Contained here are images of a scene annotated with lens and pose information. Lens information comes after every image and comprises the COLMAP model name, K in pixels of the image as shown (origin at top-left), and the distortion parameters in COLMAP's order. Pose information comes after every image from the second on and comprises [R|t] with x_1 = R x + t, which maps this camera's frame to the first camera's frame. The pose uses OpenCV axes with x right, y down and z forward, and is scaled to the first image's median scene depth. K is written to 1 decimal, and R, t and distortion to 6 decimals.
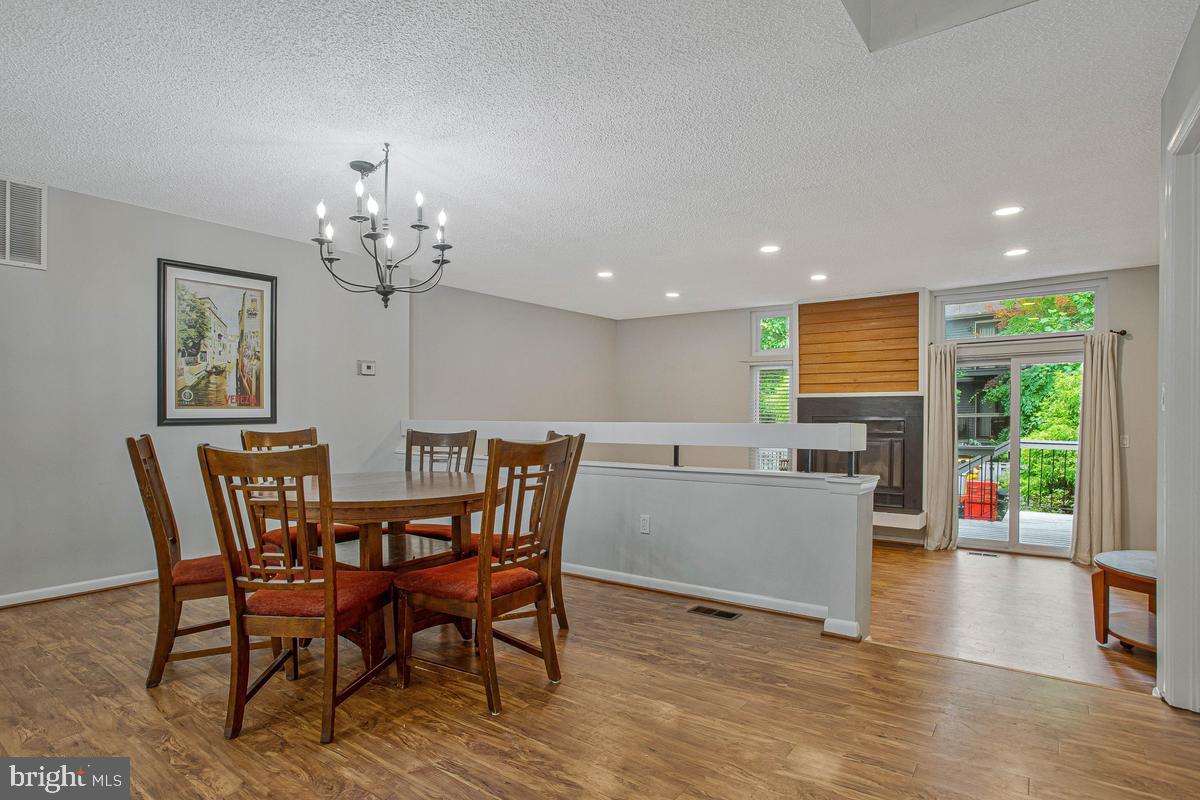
lens RADIAL K [[622.7, 0, 618.5], [0, 622.7, 440.8], [0, 0, 1]] dist [0.000759, 0.000262]
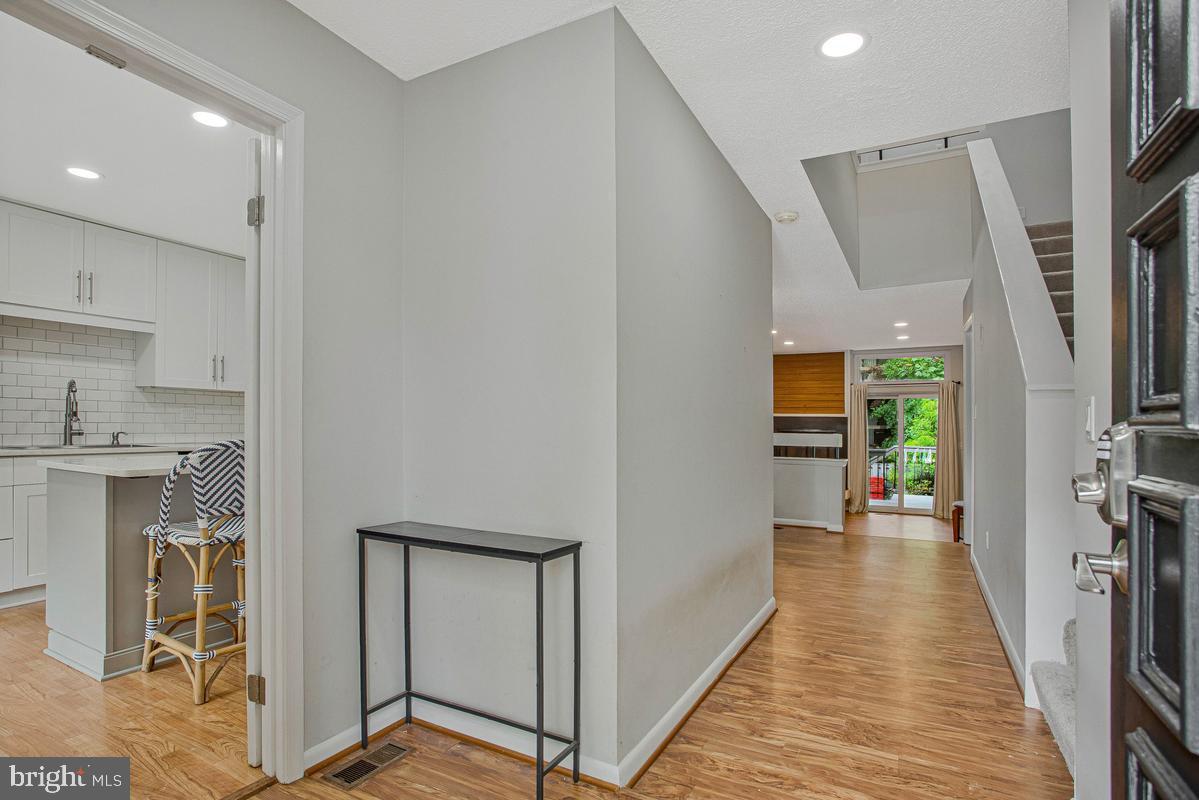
lens RADIAL K [[639.7, 0, 570.5], [0, 639.7, 436.9], [0, 0, 1]] dist [-0.047686, 0.020242]
pose [[0.994351, 0.006610, 0.105939, -0.377199], [-0.004526, 0.999792, -0.019893, 0.014994], [-0.106048, 0.019301, 0.994174, -0.523475]]
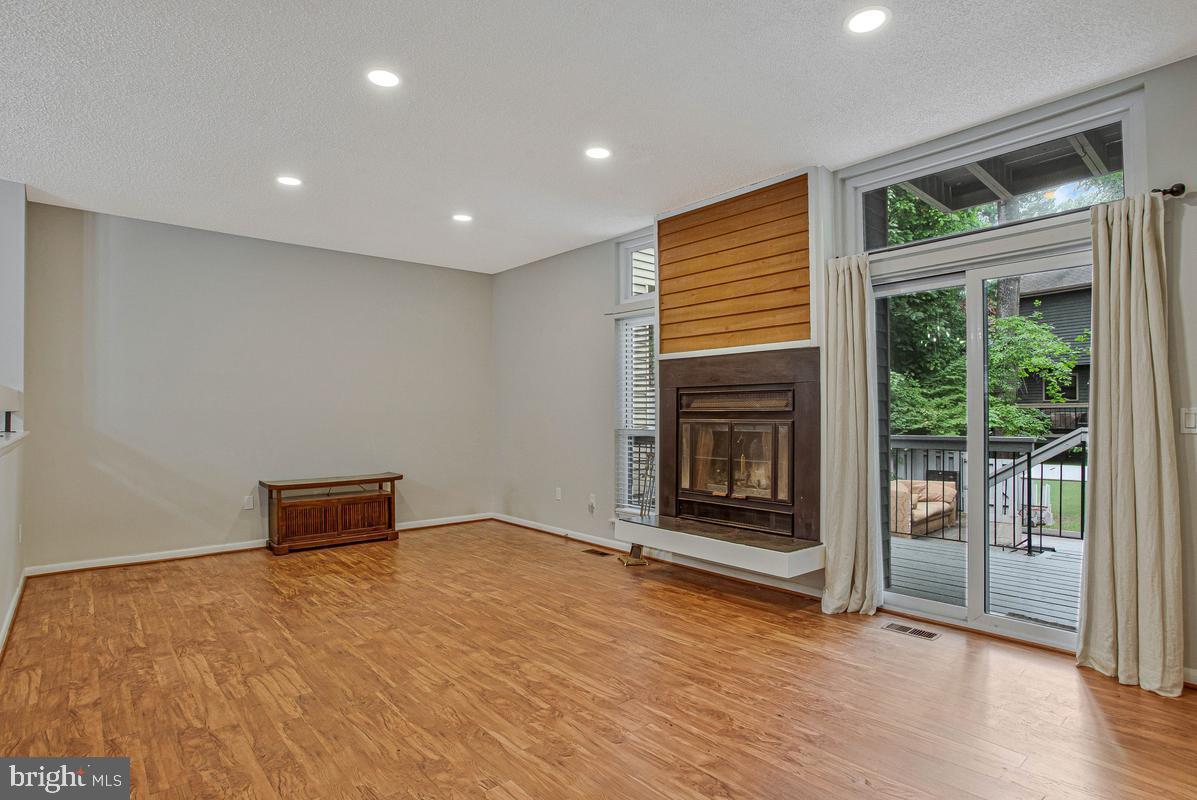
lens RADIAL K [[614.7, 0, 592.6], [0, 614.7, 422.3], [0, 0, 1]] dist [-0.019365, 0.001040]
pose [[0.973082, -0.001021, -0.230455, 0.400902], [-0.004402, 0.999725, -0.023015, 0.012695], [0.230415, 0.023410, 0.972811, 0.379237]]
